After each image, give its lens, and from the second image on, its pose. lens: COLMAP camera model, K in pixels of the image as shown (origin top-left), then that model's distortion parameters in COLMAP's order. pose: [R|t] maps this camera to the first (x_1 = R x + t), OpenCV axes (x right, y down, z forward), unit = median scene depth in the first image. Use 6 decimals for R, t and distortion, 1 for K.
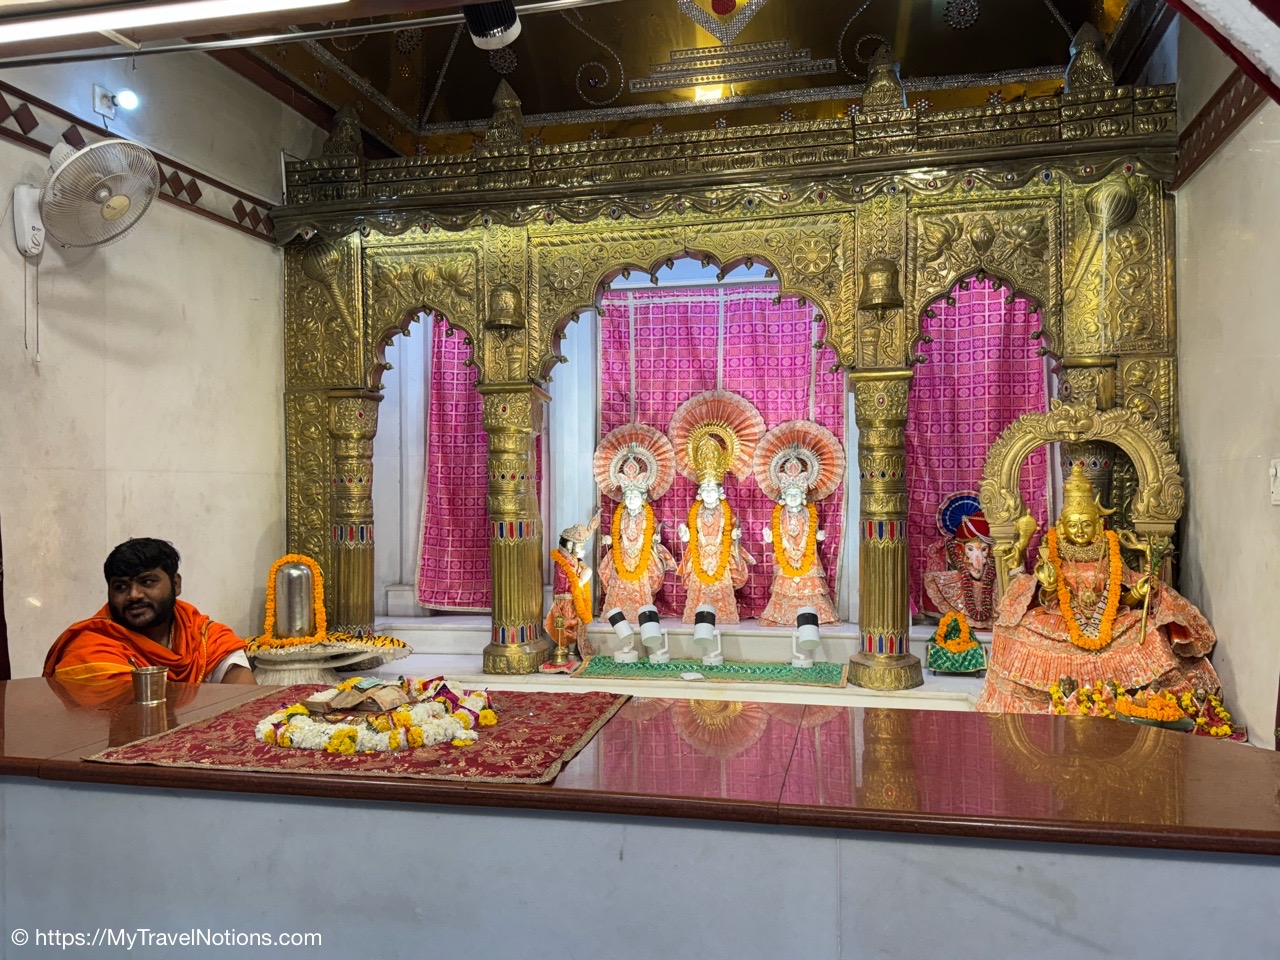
lens RADIAL K [[1021.3, 0, 643.6], [0, 1021.3, 487.8], [0, 0, 1]] dist [0.001581, 0.001432]
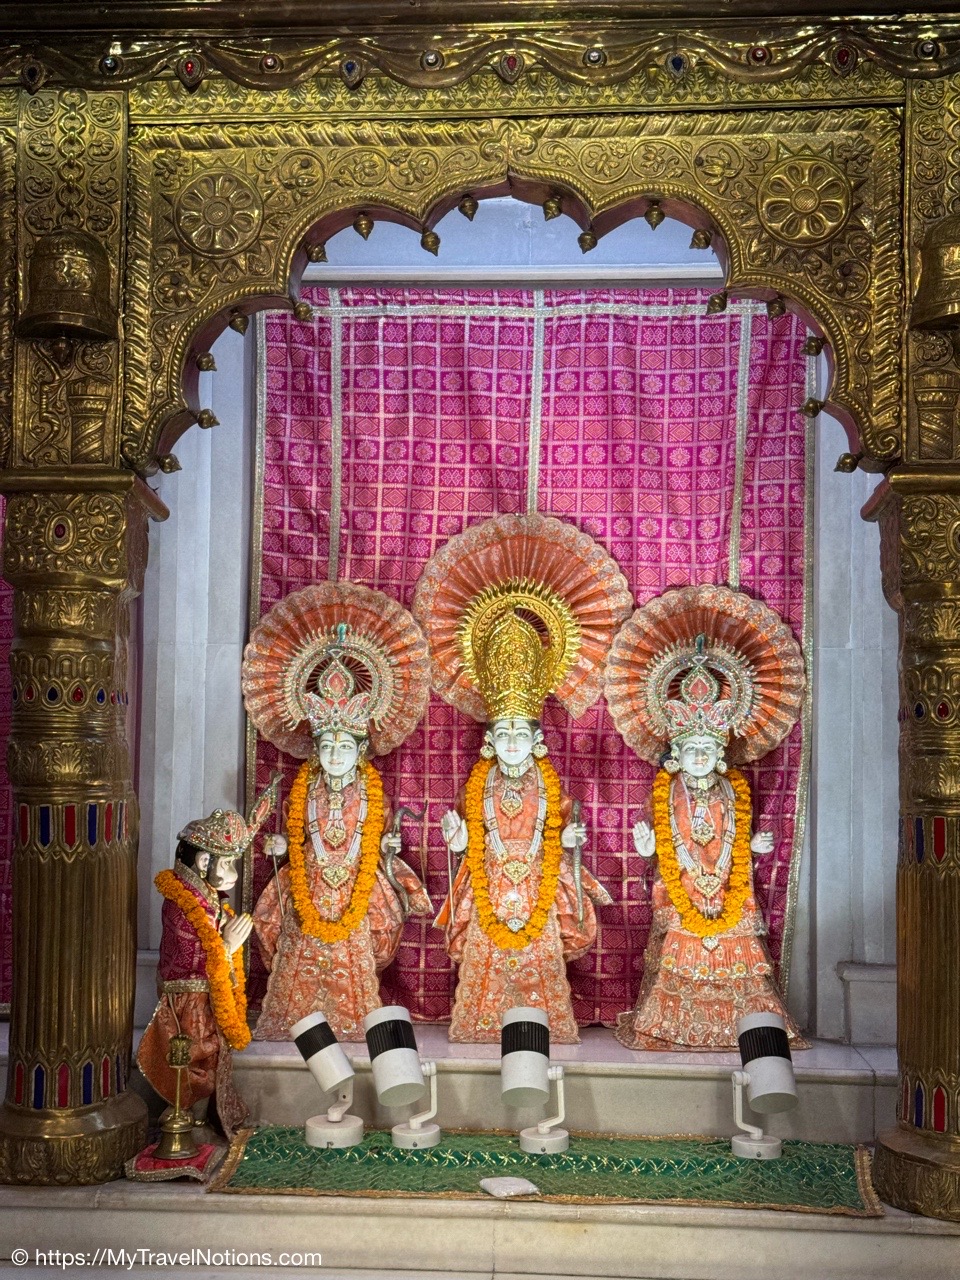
lens RADIAL K [[1796.7, 0, 478.1], [0, 1796.7, 636.1], [0, 0, 1]] dist [0.038393, 0.000000]
pose [[0.988243, 0.028302, 0.150247, -0.075227], [-0.020890, 0.998496, -0.050688, -0.001113], [-0.151455, 0.046953, 0.987348, 0.251278]]
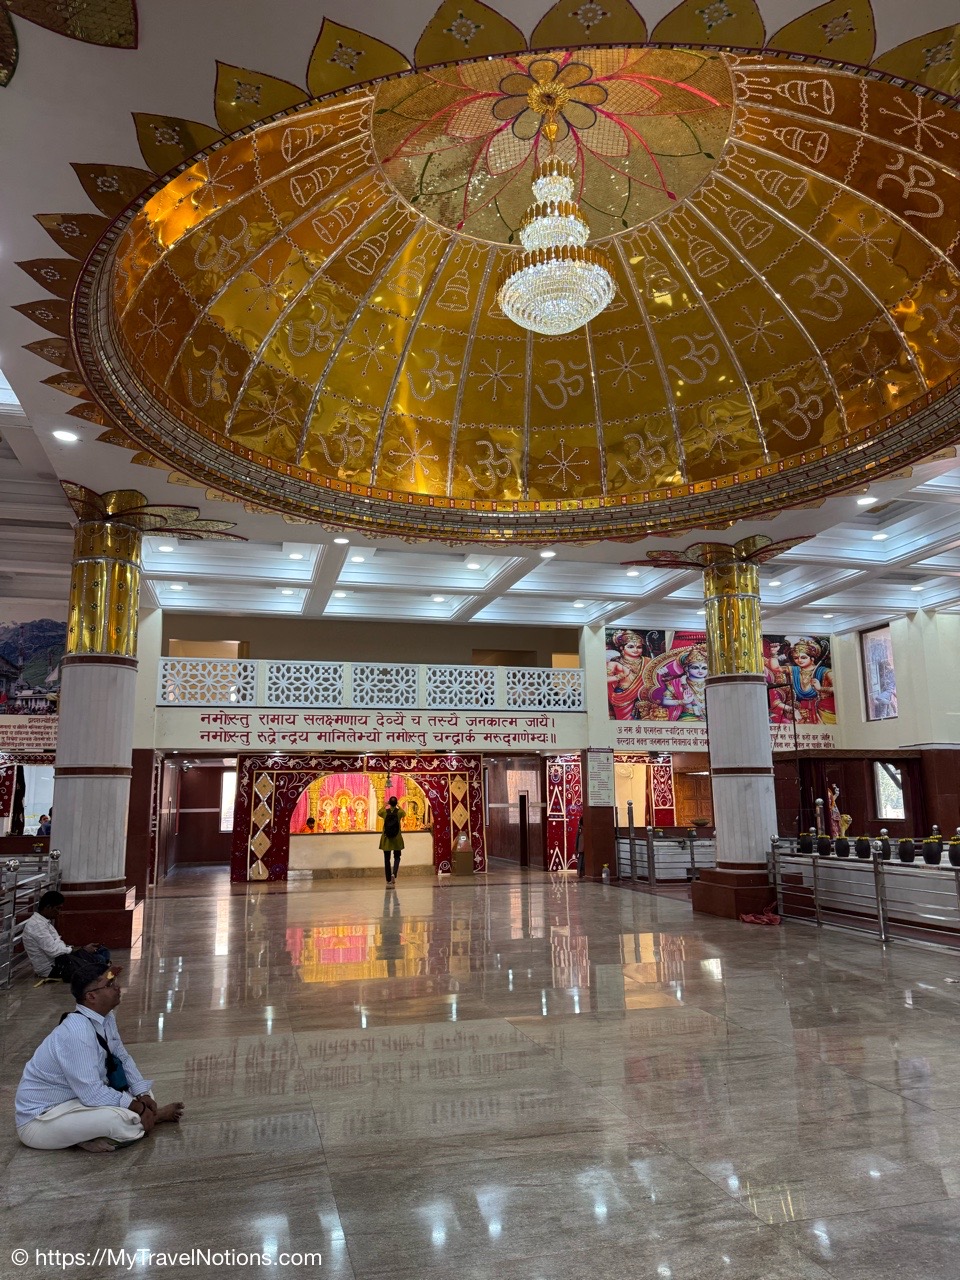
lens RADIAL K [[905.7, 0, 484.8], [0, 905.7, 635.2], [0, 0, 1]] dist [0.013808, -0.018364]
pose [[0.872045, 0.080788, 0.482713, -1.684151], [-0.000219, 0.986347, -0.164681, -0.118681], [-0.489426, 0.143503, 0.860156, -3.571943]]
